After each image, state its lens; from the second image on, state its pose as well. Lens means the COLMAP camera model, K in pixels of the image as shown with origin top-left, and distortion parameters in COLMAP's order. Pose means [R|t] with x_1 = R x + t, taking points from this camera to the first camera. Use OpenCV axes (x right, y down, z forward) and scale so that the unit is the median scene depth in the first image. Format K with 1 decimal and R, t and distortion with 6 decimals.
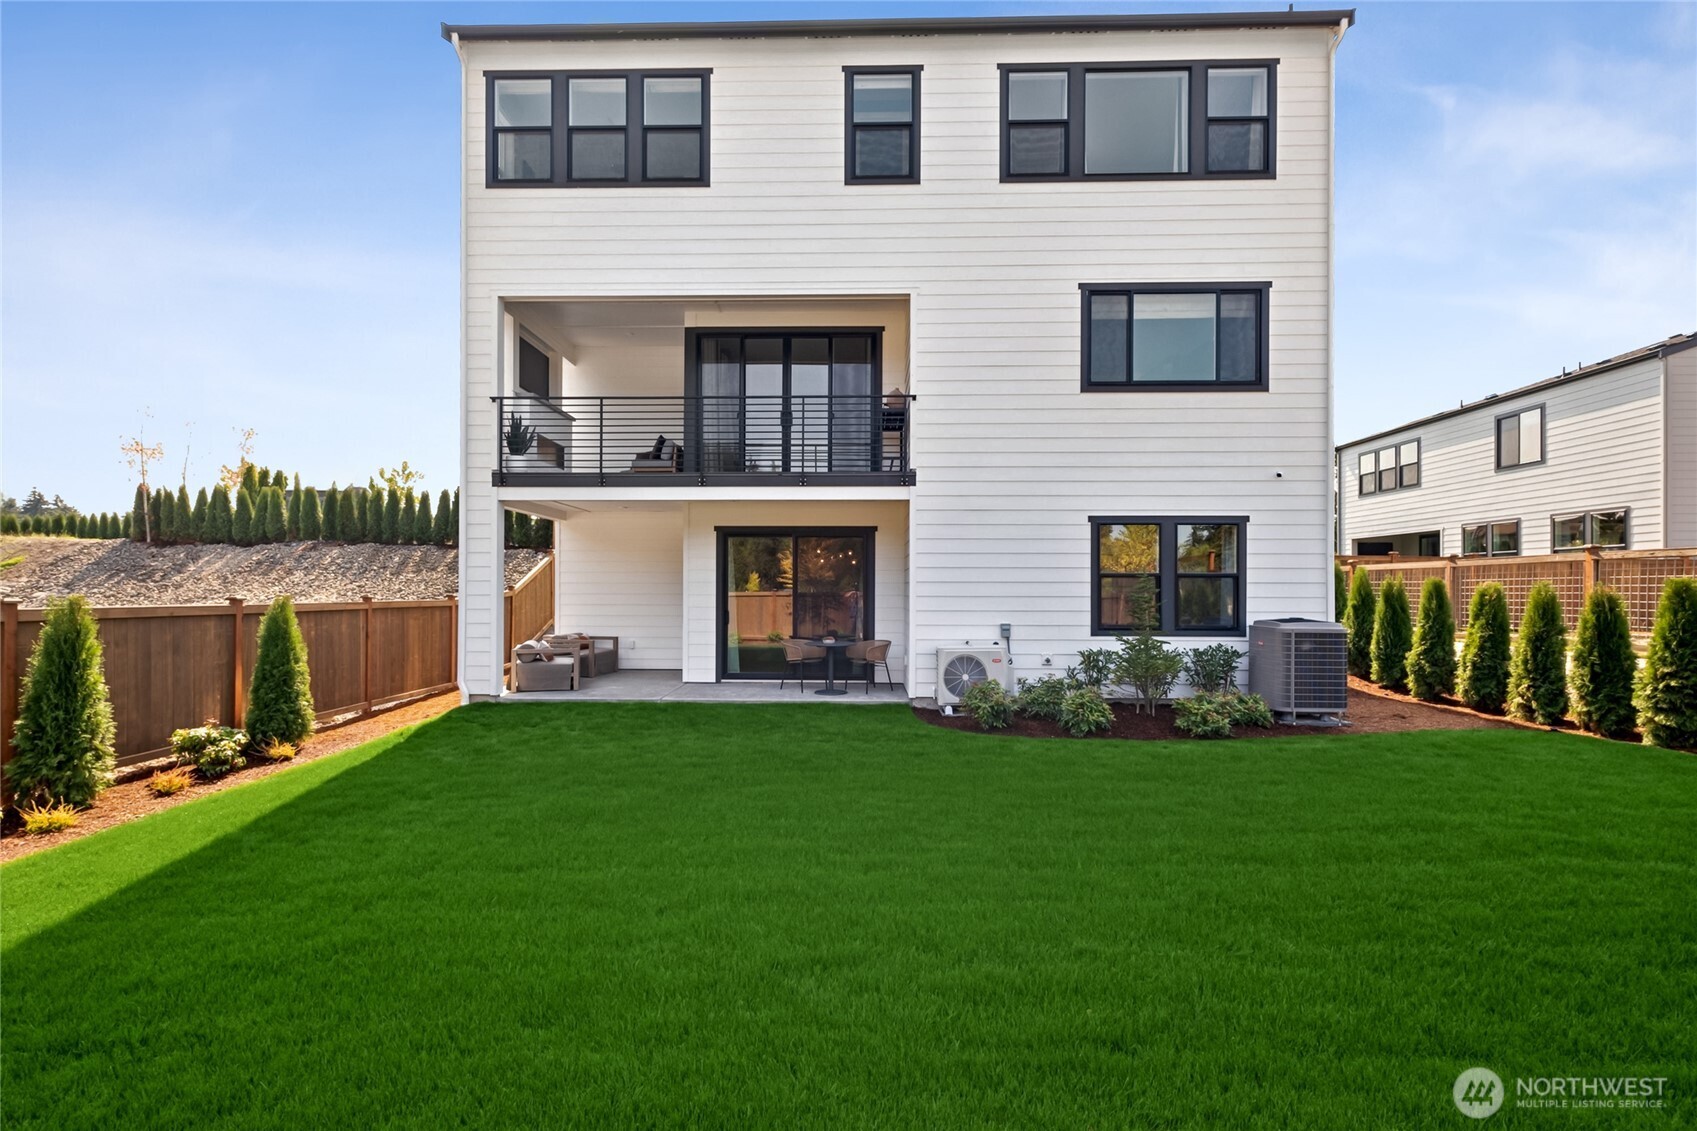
lens RADIAL K [[759.8, 0, 849.6], [0, 759.8, 577.1], [0, 0, 1]] dist [0.008262, 0.000640]
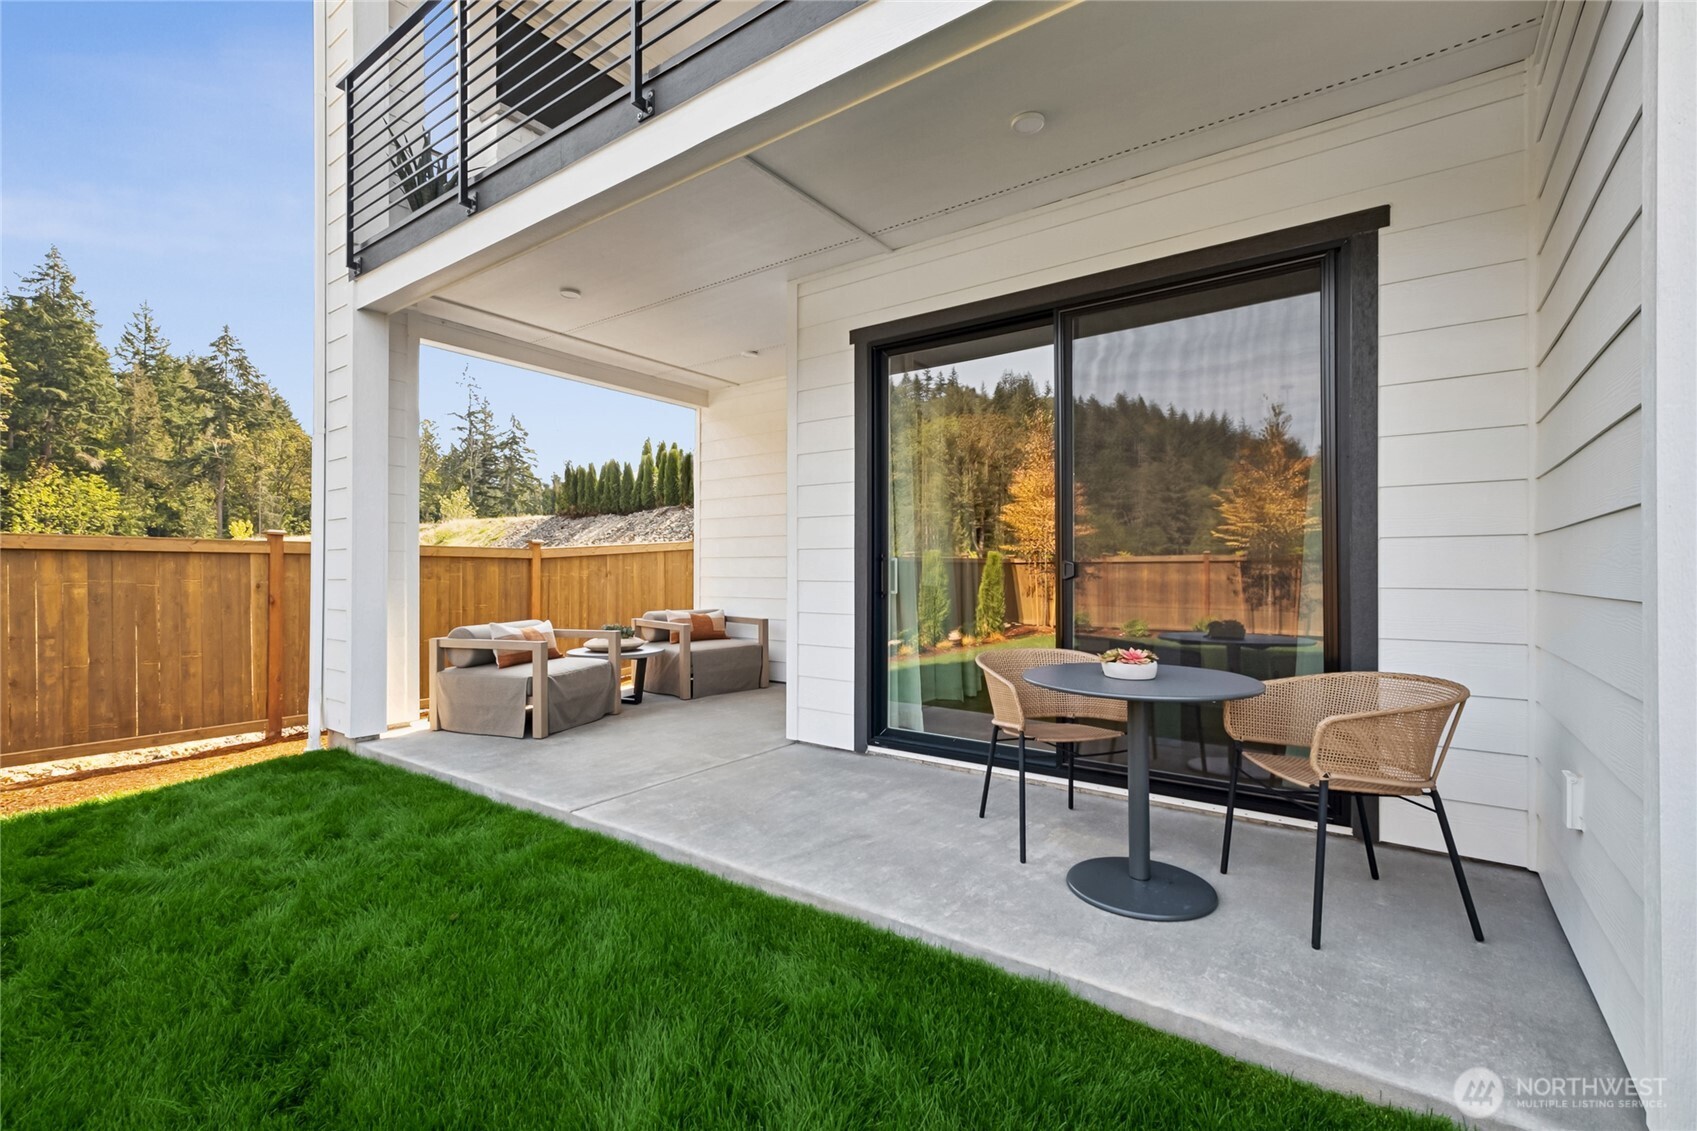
lens RADIAL K [[759.8, 0, 842.8], [0, 759.8, 560.1], [0, 0, 1]] dist [0.008262, 0.000640]
pose [[0.818988, -0.008504, -0.573748, 0.031885], [0.009774, 0.999952, -0.000868, 0.045462], [0.573727, -0.004897, 0.819032, 0.694556]]
